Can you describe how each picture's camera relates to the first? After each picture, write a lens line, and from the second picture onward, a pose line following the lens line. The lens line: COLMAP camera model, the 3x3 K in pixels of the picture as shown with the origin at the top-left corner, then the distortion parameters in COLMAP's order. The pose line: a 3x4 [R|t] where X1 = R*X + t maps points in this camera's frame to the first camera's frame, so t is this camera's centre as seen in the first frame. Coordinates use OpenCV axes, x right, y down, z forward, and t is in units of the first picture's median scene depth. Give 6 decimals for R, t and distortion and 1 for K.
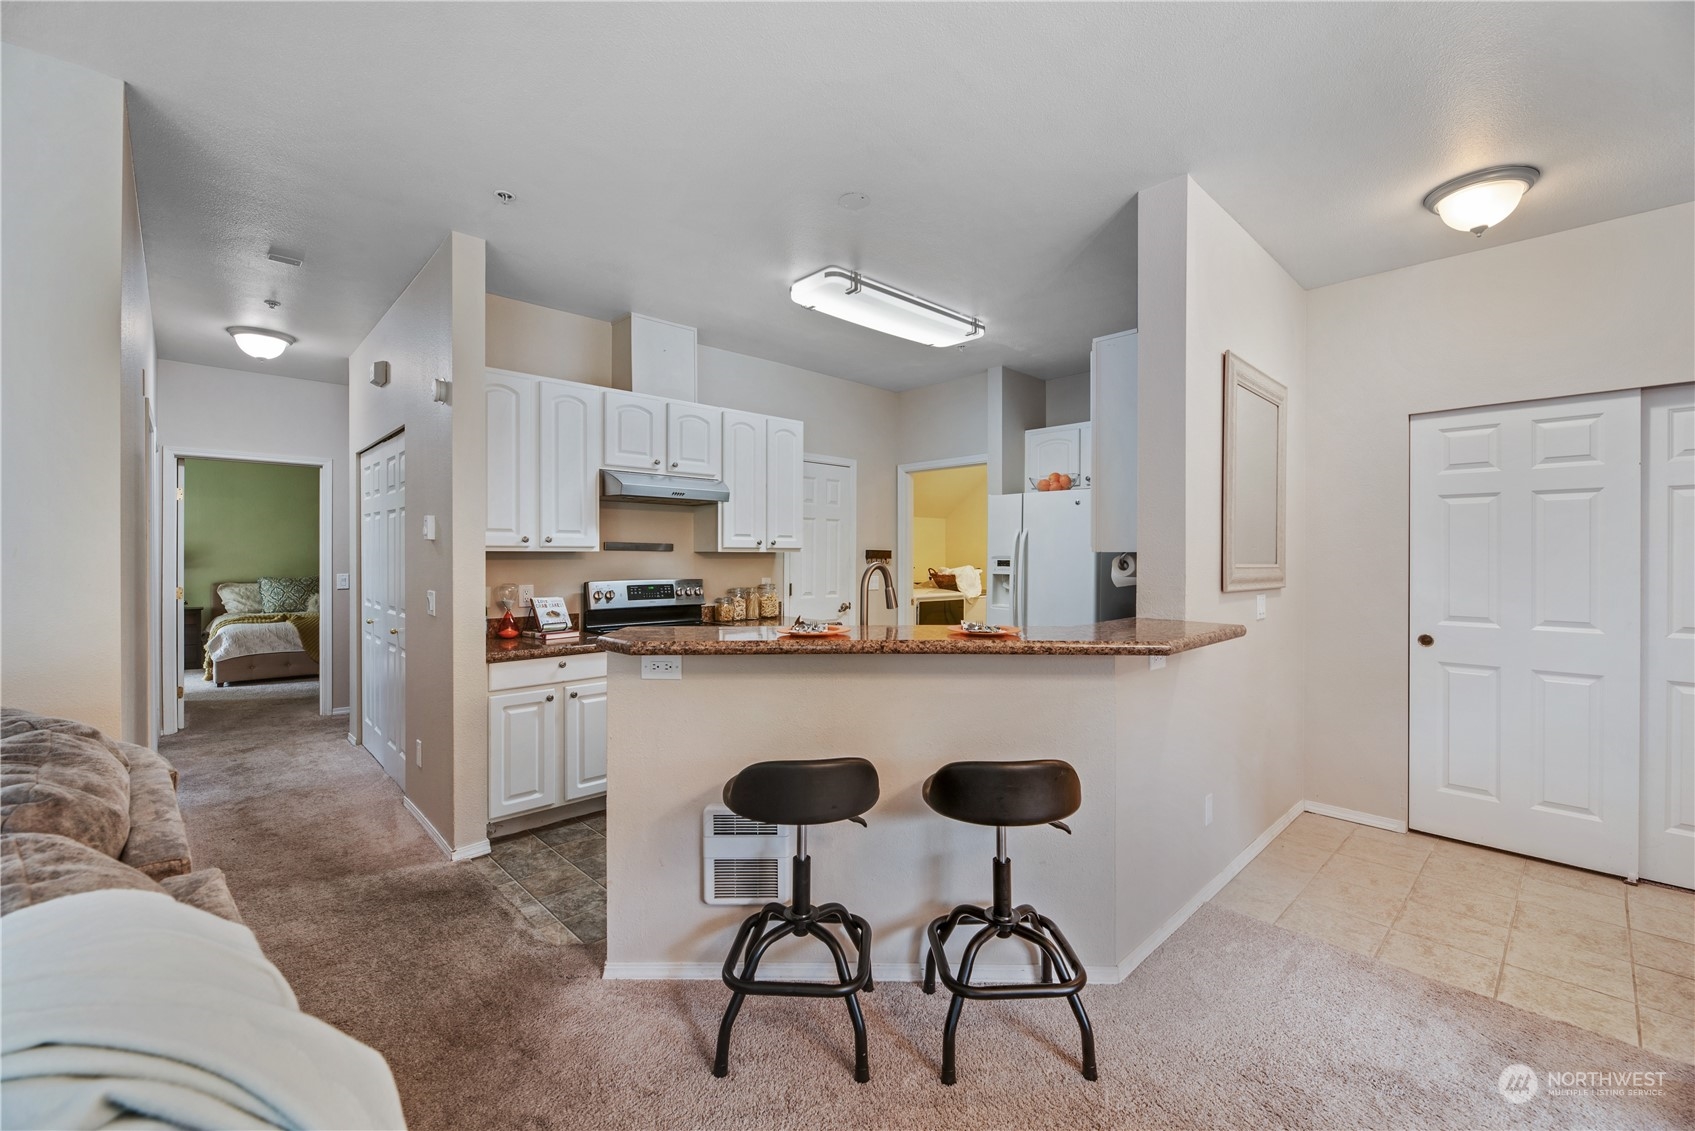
lens RADIAL K [[690.2, 0, 849.1], [0, 690.2, 558.3], [0, 0, 1]] dist [-0.003222, -0.001269]
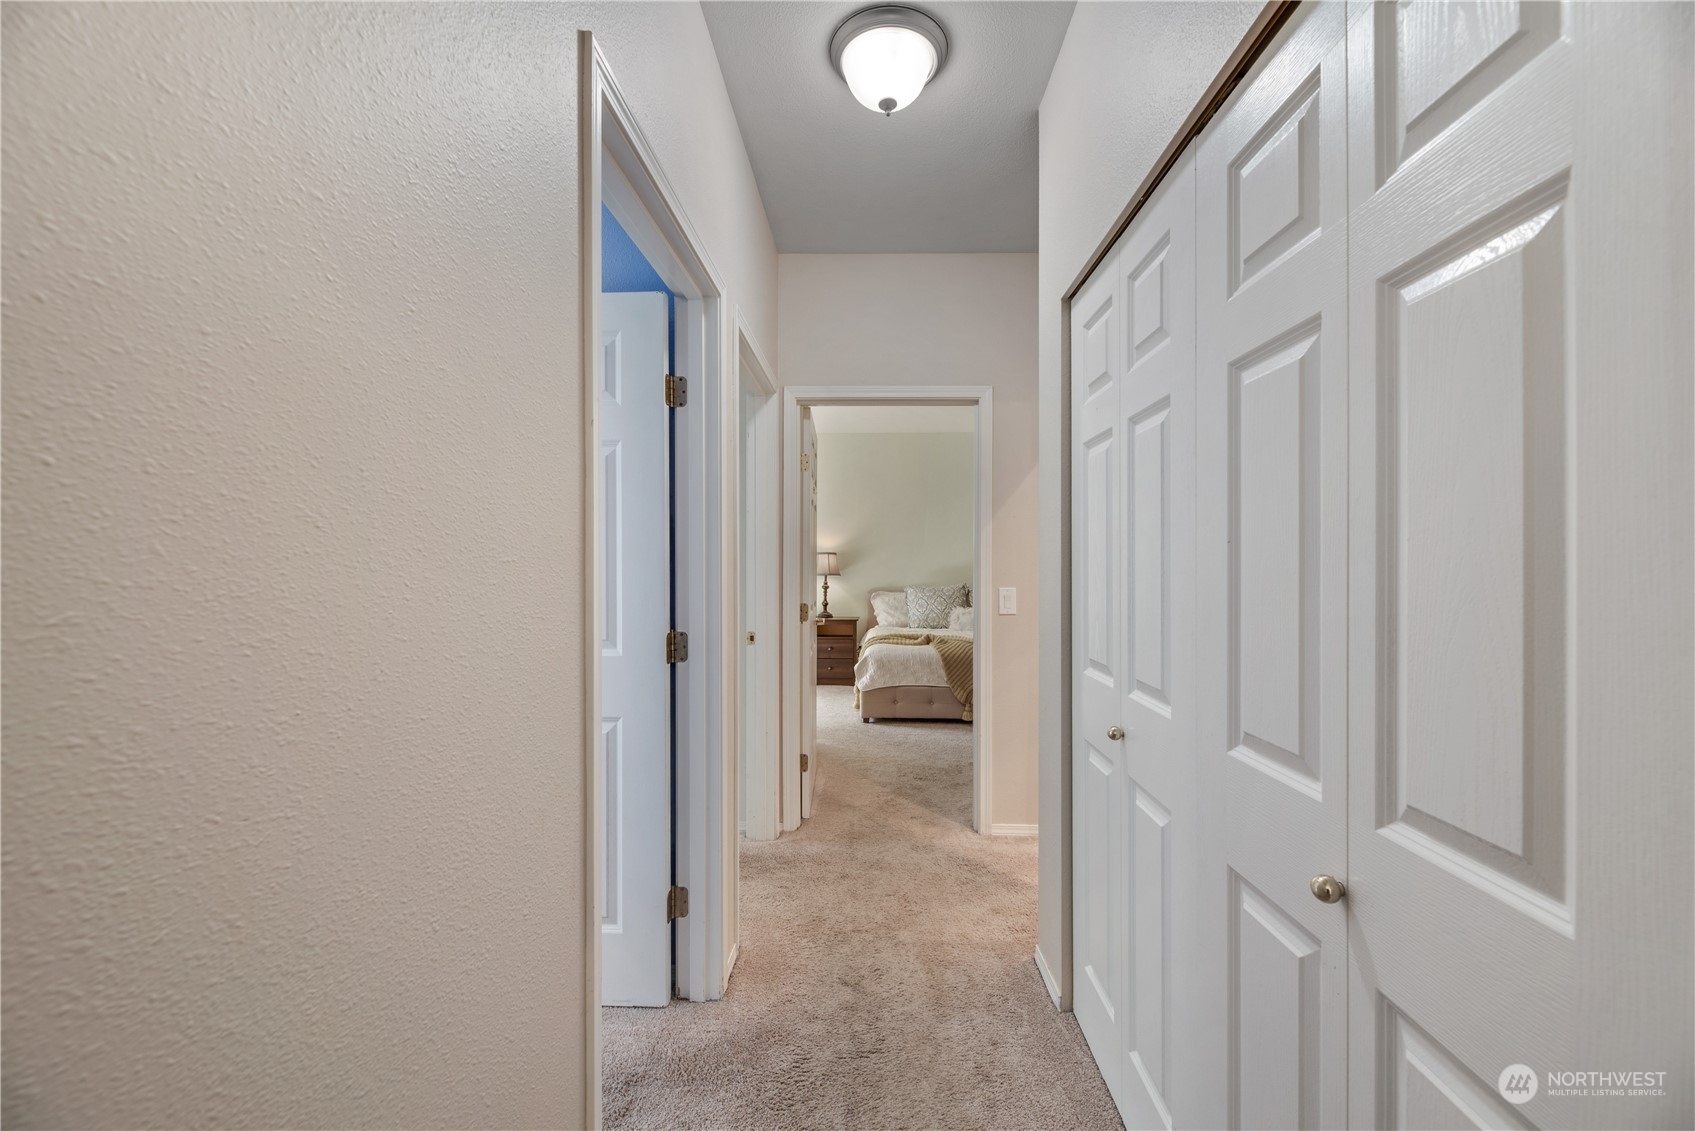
lens RADIAL K [[690.2, 0, 852.0], [0, 690.2, 564.3], [0, 0, 1]] dist [-0.003222, -0.001269]
pose [[0.696964, -0.003512, -0.717097, -0.324168], [0.002603, 0.999994, -0.002368, 0.002242], [0.717101, -0.000216, 0.696969, 0.399801]]
